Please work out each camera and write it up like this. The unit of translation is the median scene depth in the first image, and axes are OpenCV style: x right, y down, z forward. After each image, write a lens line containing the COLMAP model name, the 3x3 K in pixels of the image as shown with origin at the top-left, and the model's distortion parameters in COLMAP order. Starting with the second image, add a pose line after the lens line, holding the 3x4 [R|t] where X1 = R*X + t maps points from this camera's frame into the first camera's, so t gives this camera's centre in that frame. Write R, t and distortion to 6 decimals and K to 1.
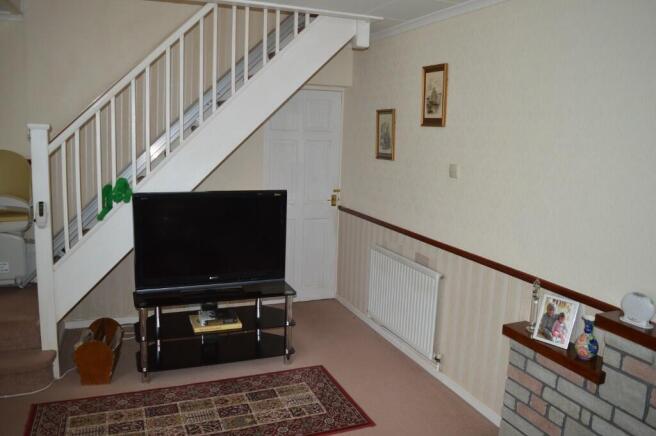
lens RADIAL K [[520.1, 0, 328.0], [0, 520.1, 218.0], [0, 0, 1]] dist [-0.113020, 0.036647]
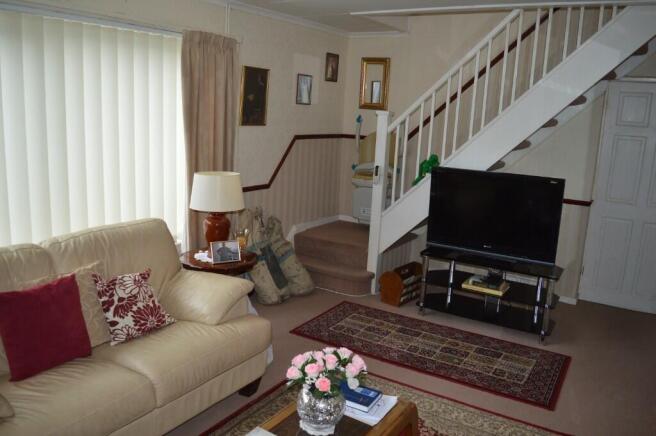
lens RADIAL K [[520.1, 0, 328.0], [0, 520.1, 218.0], [0, 0, 1]] dist [-0.113020, 0.036647]
pose [[0.586512, 0.157757, -0.794428, 0.499839], [-0.156987, 0.984389, 0.079579, 0.017319], [0.794581, 0.078040, 0.602122, 0.014039]]
